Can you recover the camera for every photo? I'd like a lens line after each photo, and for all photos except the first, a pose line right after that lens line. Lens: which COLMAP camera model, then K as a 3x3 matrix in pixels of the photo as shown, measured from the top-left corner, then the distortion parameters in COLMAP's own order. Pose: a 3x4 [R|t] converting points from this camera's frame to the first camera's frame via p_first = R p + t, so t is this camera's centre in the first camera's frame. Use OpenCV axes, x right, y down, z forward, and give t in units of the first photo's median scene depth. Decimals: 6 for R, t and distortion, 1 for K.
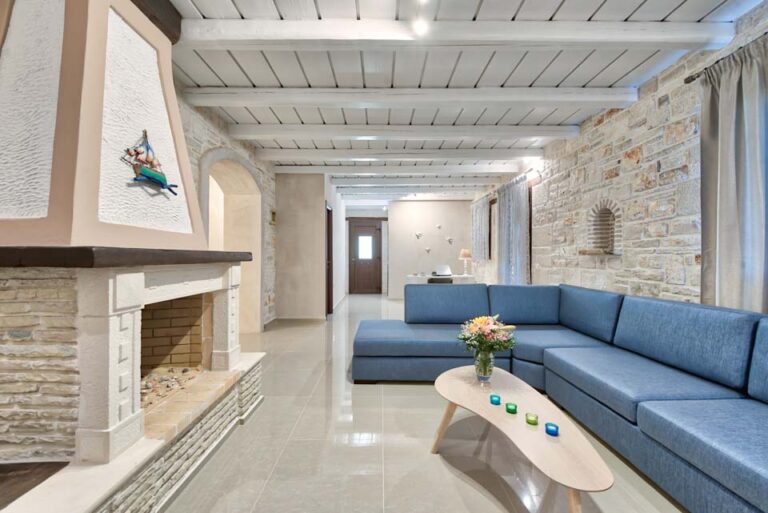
lens RADIAL K [[307.5, 0, 377.6], [0, 307.5, 254.2], [0, 0, 1]] dist [-0.000215, 0.000029]
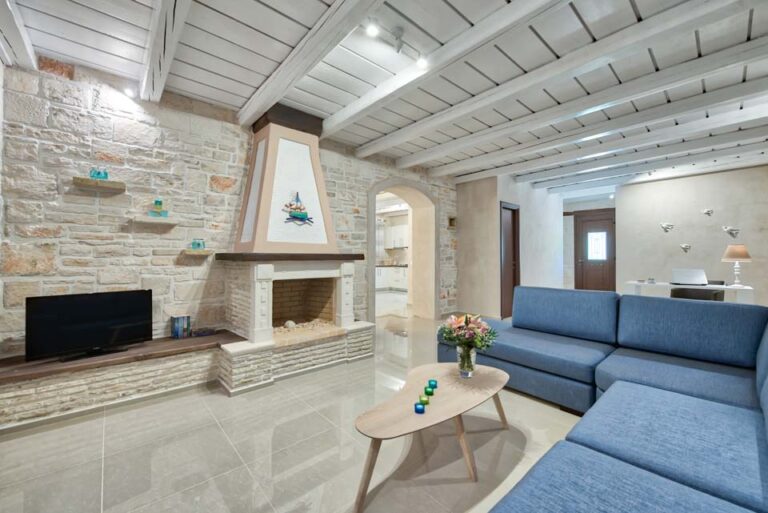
lens RADIAL K [[307.5, 0, 377.6], [0, 307.5, 254.2], [0, 0, 1]] dist [-0.000215, 0.000029]
pose [[0.656835, -0.007933, -0.753993, 0.436503], [0.005937, 0.999968, -0.005349, 0.001824], [0.754011, -0.000963, 0.656861, 0.042555]]
